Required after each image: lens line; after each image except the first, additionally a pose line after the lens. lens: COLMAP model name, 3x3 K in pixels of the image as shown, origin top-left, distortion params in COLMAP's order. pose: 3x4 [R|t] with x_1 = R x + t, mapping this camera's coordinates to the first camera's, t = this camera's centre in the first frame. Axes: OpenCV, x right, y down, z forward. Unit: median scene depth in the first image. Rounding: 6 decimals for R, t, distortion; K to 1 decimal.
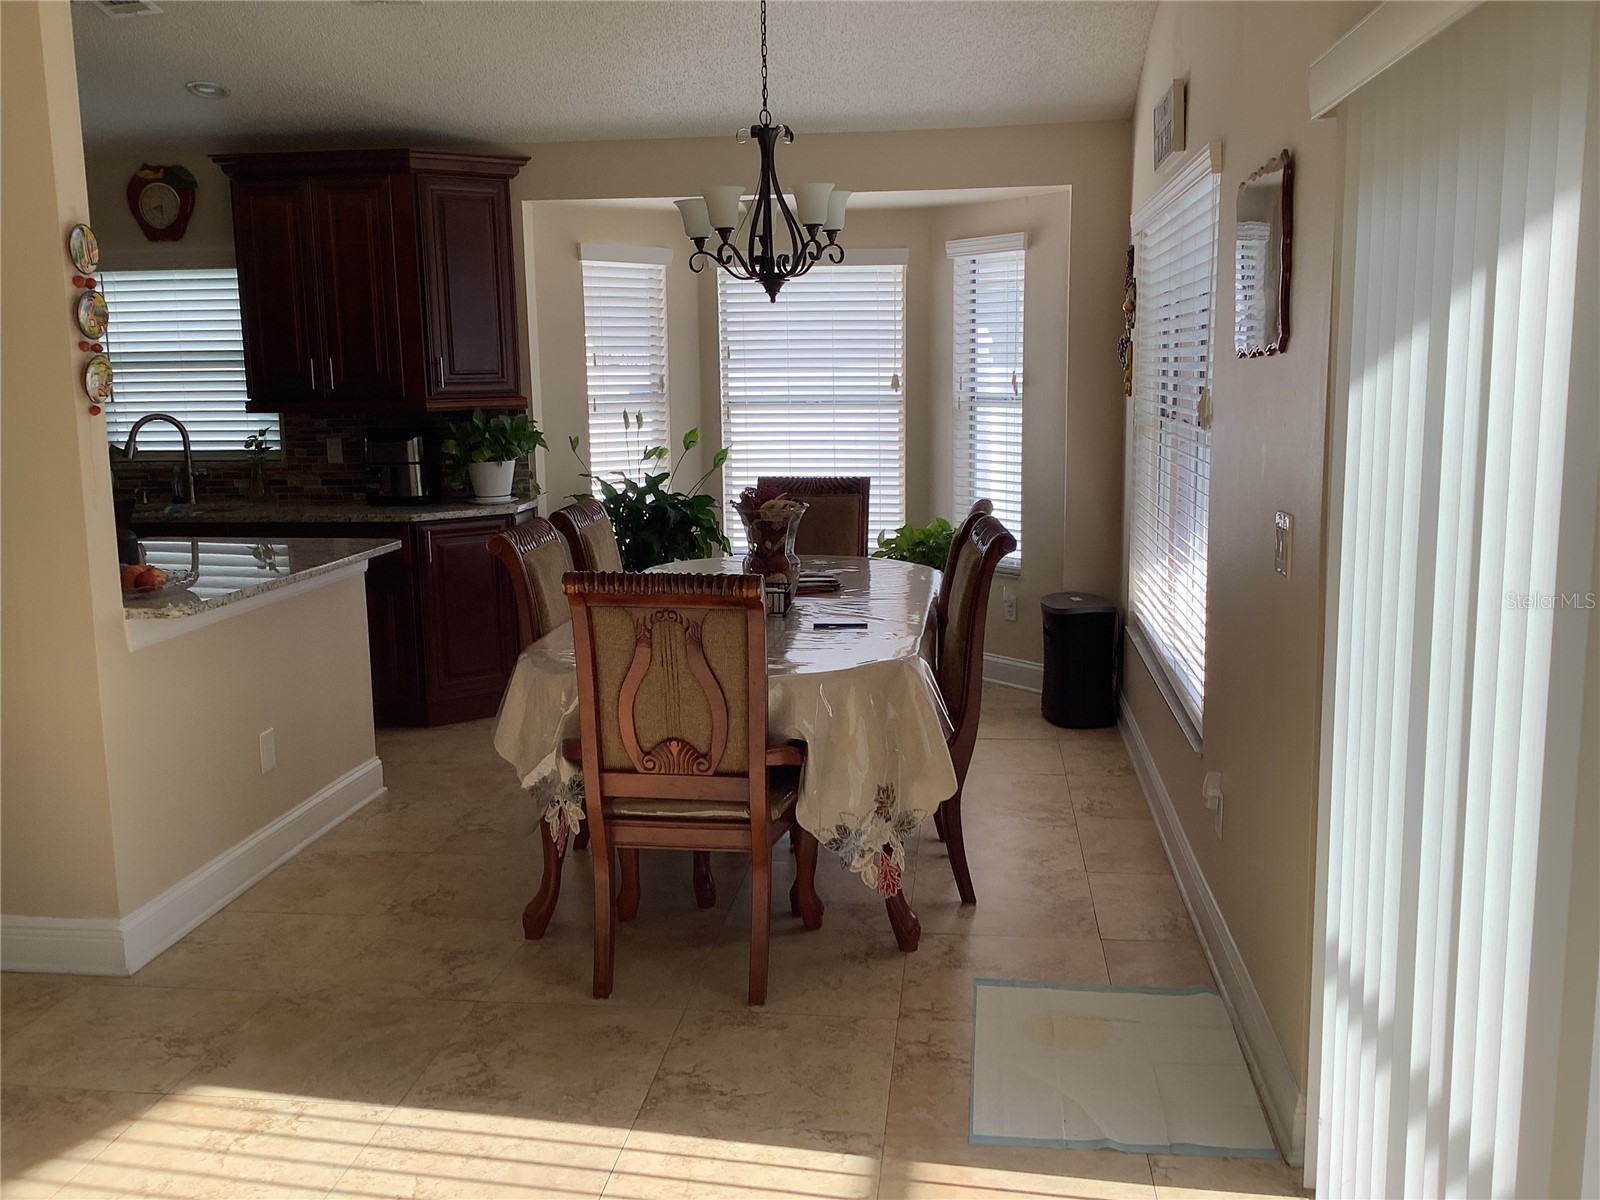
lens RADIAL K [[1438.3, 0, 816.0], [0, 1438.3, 601.8], [0, 0, 1]] dist [0.090324, -0.174782]
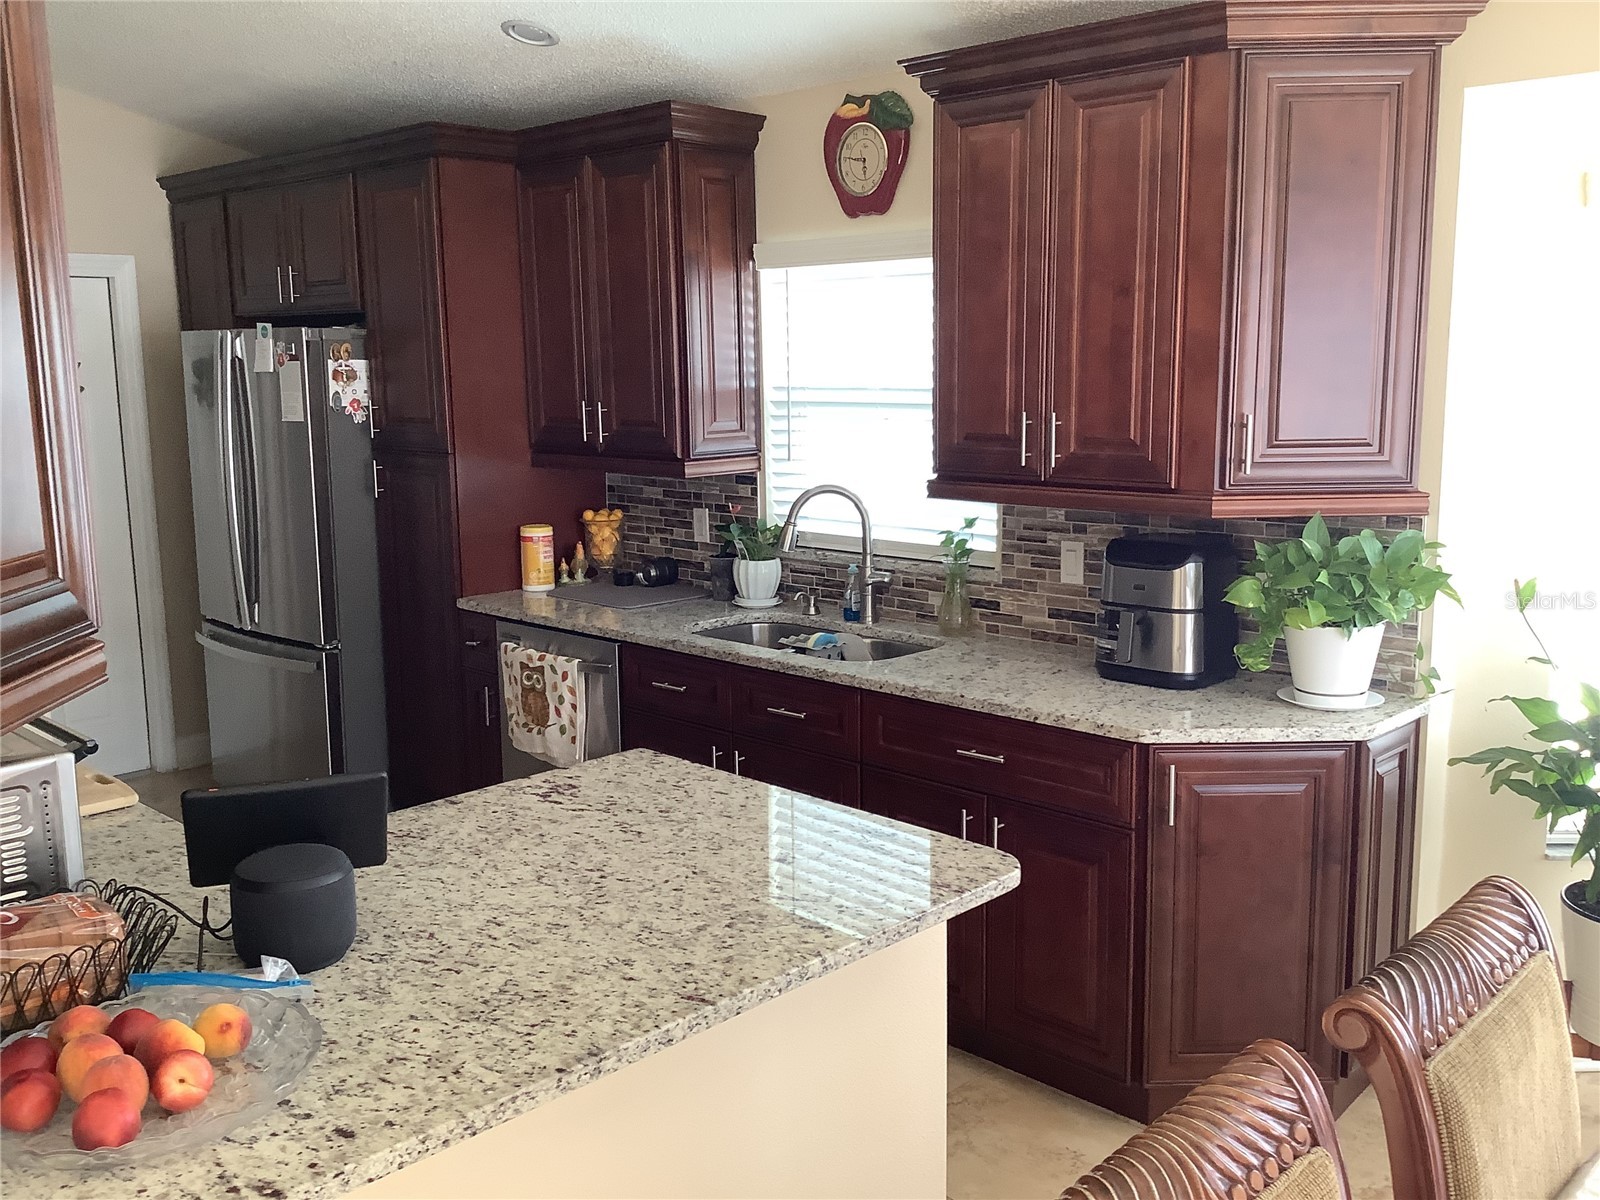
lens RADIAL K [[1438.3, 0, 814.8], [0, 1438.3, 583.9], [0, 0, 1]] dist [0.090324, -0.174782]
pose [[0.790683, 0.104200, -0.603293, -0.066635], [-0.102001, 0.994058, 0.038009, -0.111227], [0.603669, 0.031484, 0.796613, 0.496575]]
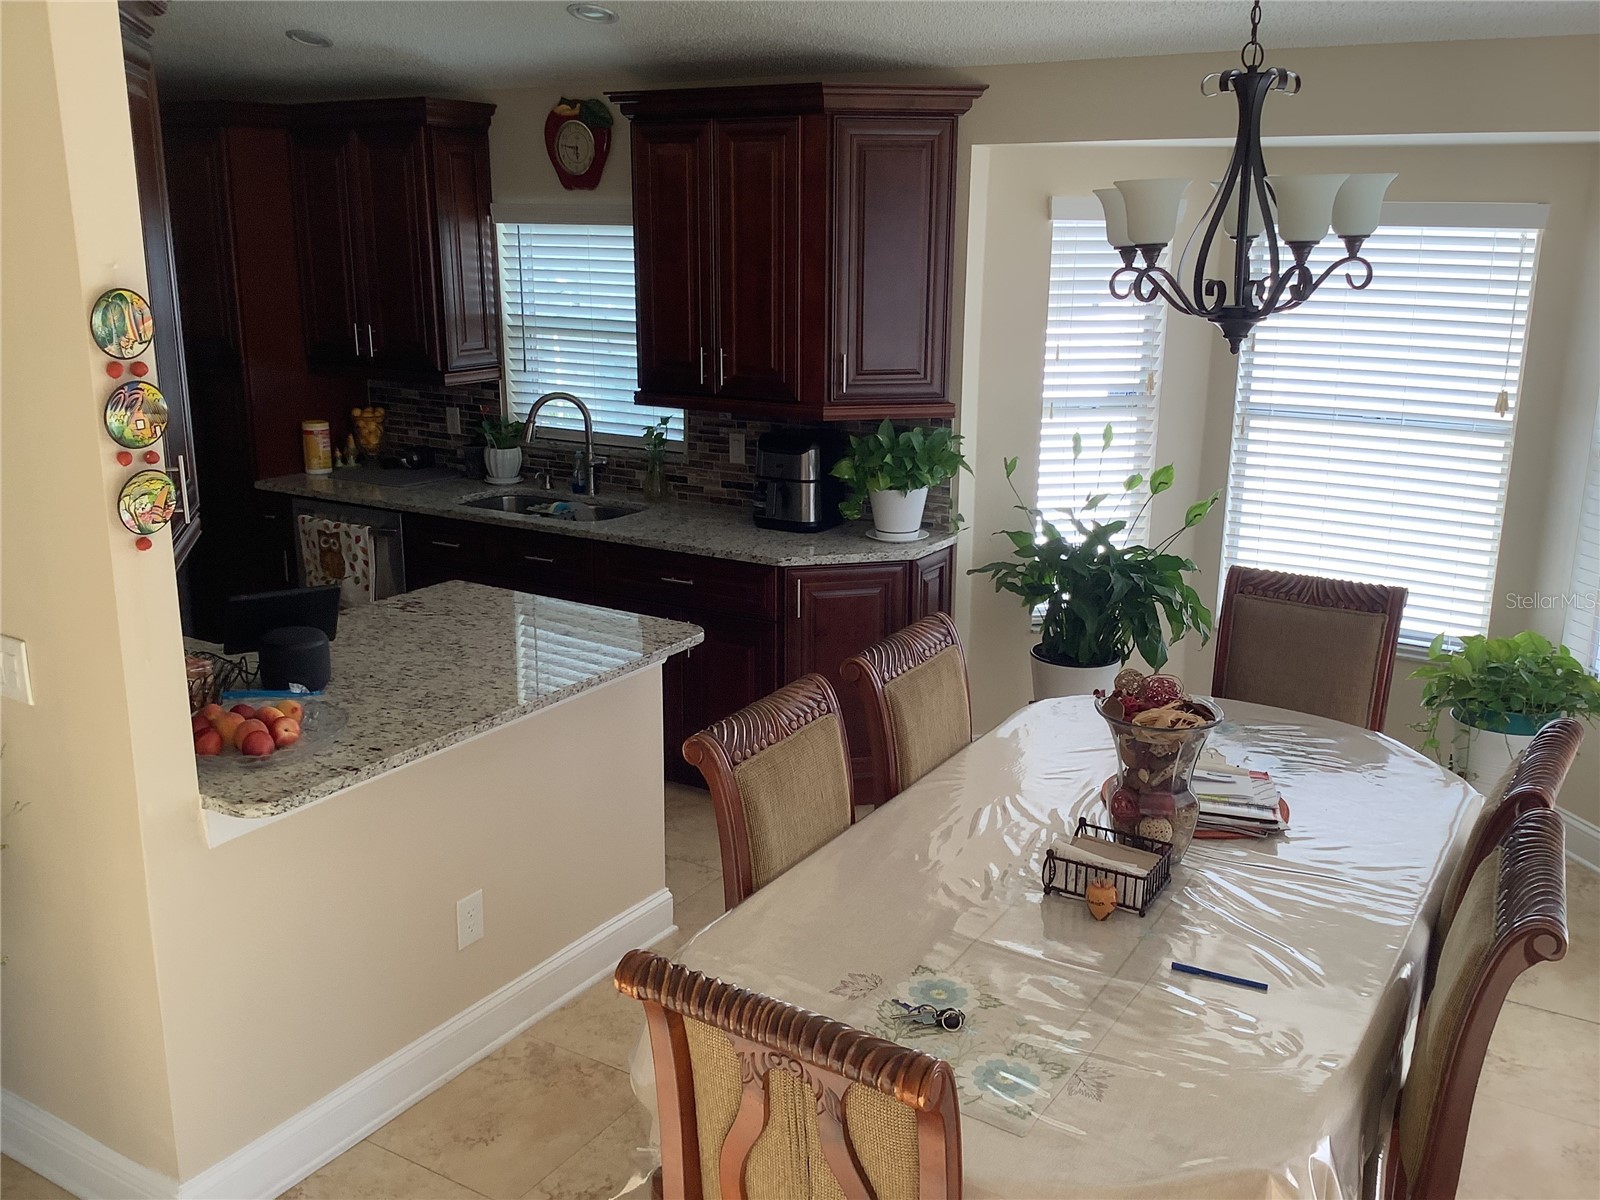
lens RADIAL K [[1438.3, 0, 817.2], [0, 1438.3, 587.3], [0, 0, 1]] dist [0.090324, -0.174782]
pose [[0.904839, 0.128423, -0.405924, 0.058259], [-0.091483, 0.989799, 0.109222, -0.124520], [0.415809, -0.061694, 0.907357, 0.273364]]
